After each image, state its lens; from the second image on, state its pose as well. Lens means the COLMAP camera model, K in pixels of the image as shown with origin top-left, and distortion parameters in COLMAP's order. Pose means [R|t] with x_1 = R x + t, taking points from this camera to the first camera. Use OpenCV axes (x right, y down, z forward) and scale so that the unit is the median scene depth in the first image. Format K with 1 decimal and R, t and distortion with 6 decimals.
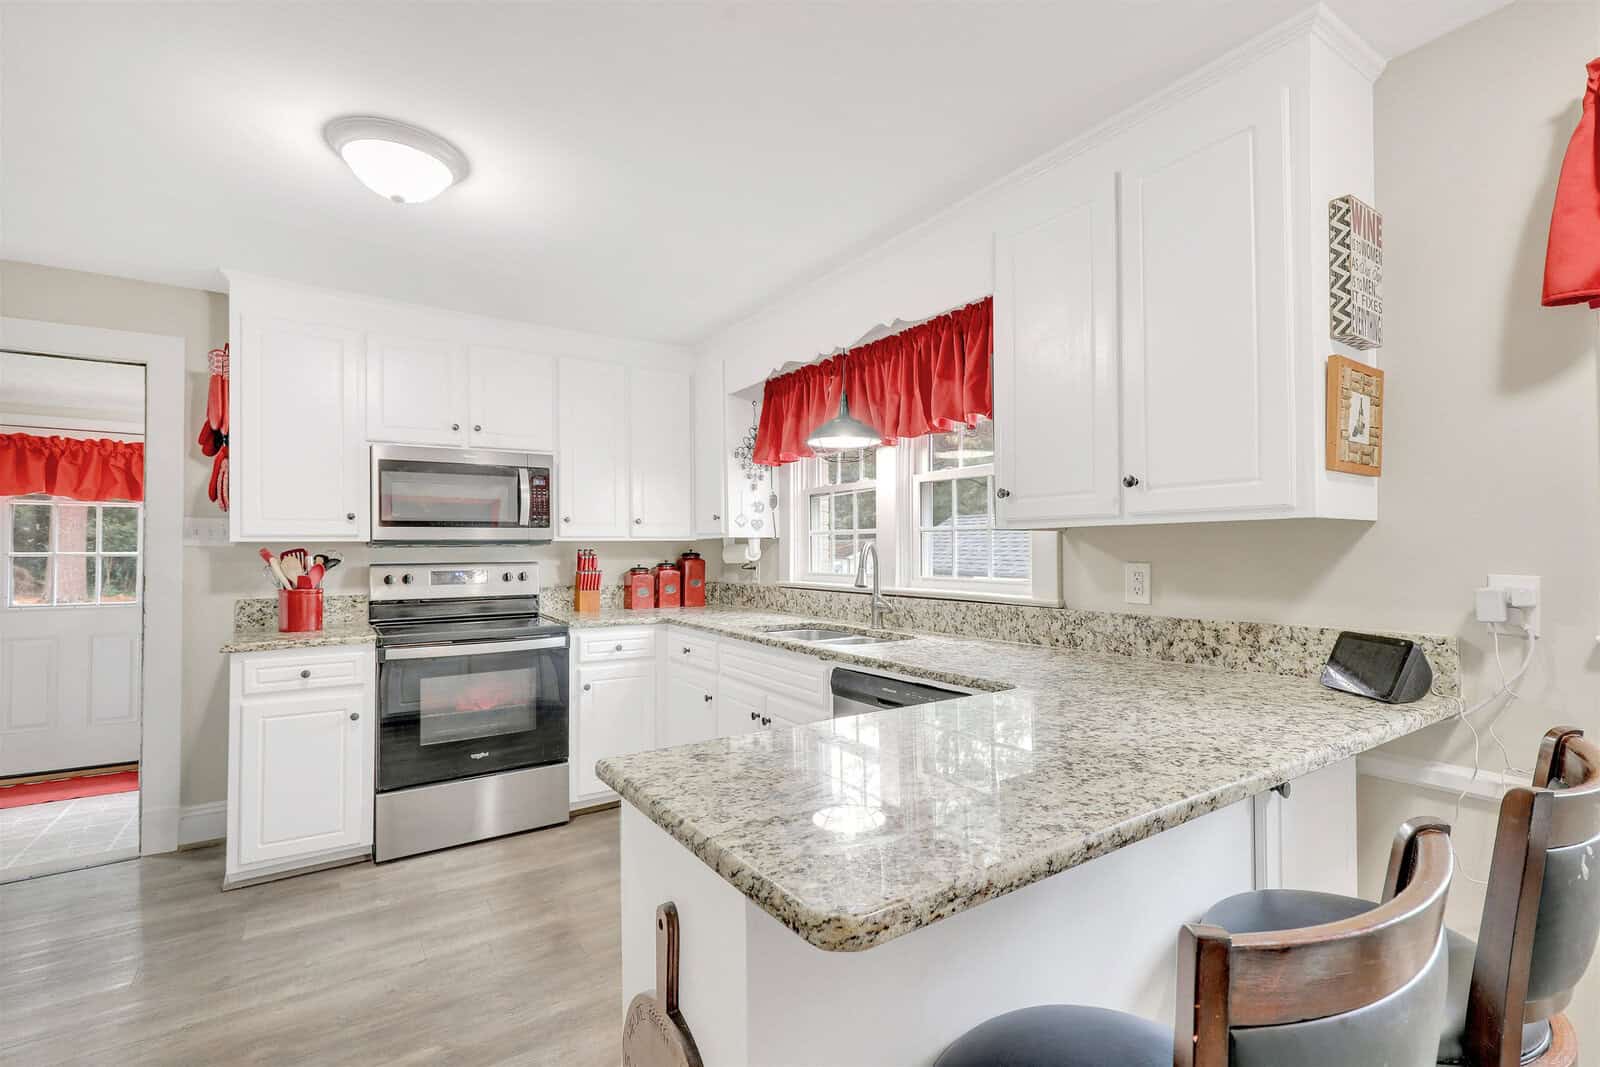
lens RADIAL K [[727.2, 0, 812.4], [0, 727.2, 529.9], [0, 0, 1]] dist [0.001886, 0.000460]
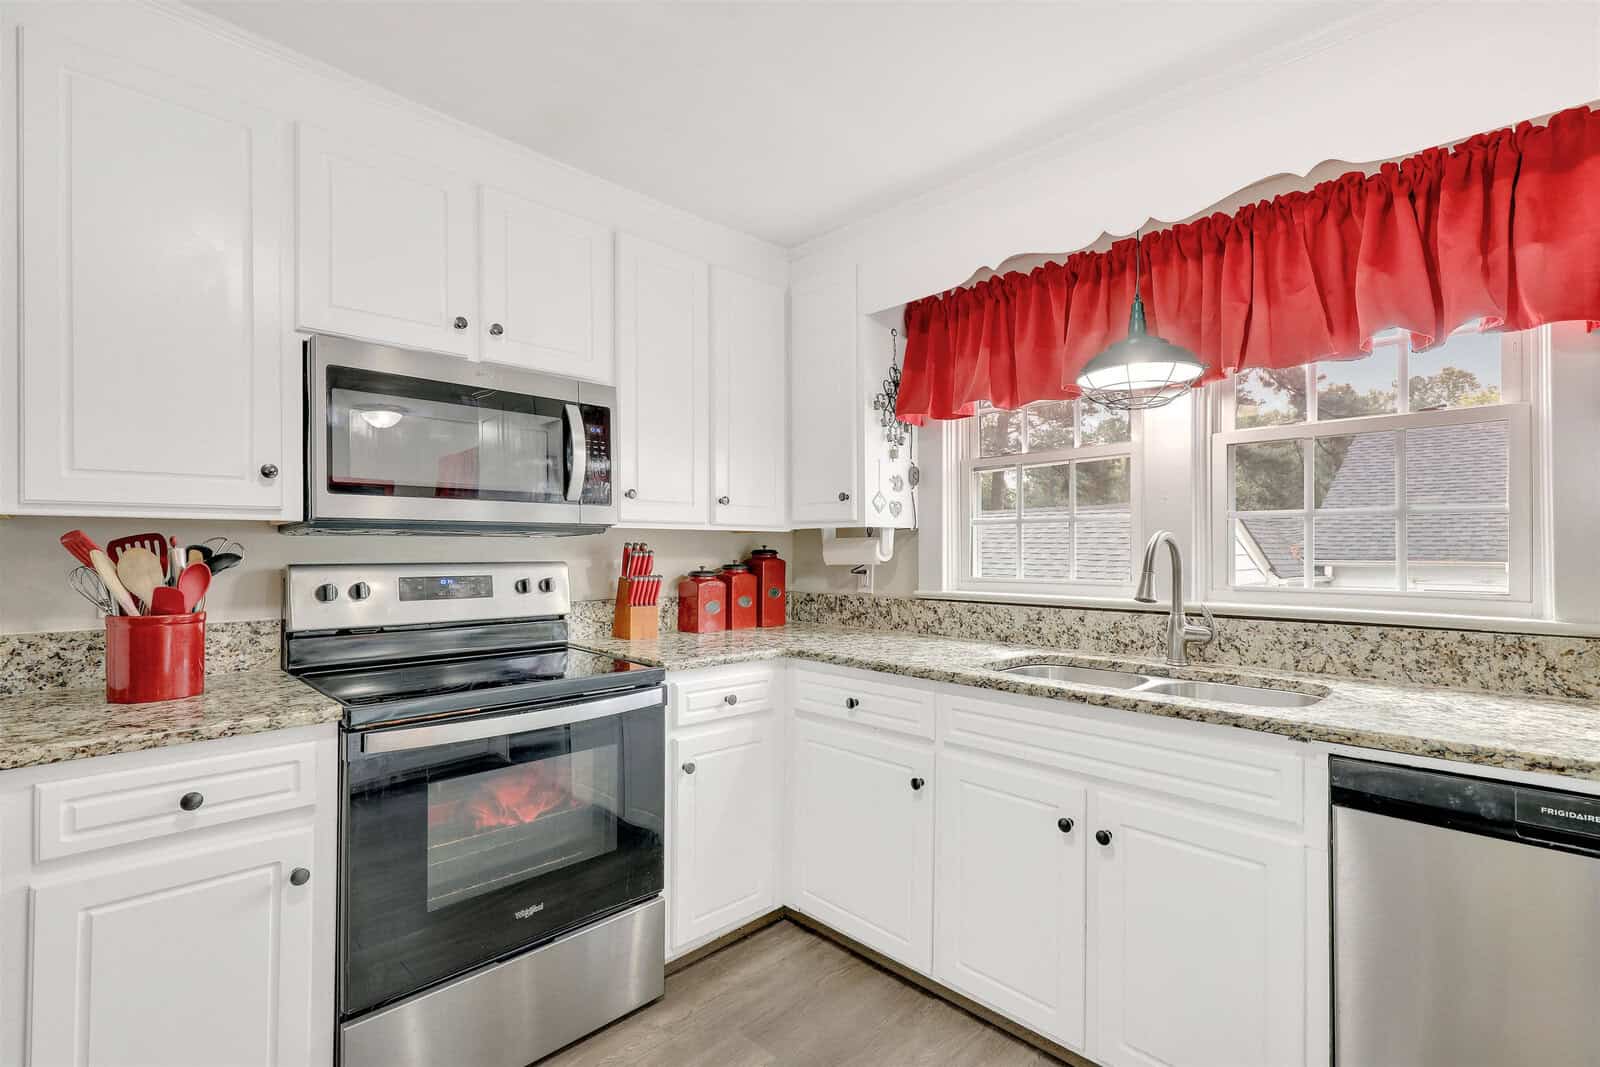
lens RADIAL K [[729.9, 0, 813.1], [0, 729.9, 539.8], [0, 0, 1]] dist [0.003434, -0.000293]
pose [[0.980215, 0.010265, 0.197671, -0.337888], [-0.012411, 0.999877, 0.009616, 0.019012], [-0.197548, -0.011879, 0.980221, 0.392555]]
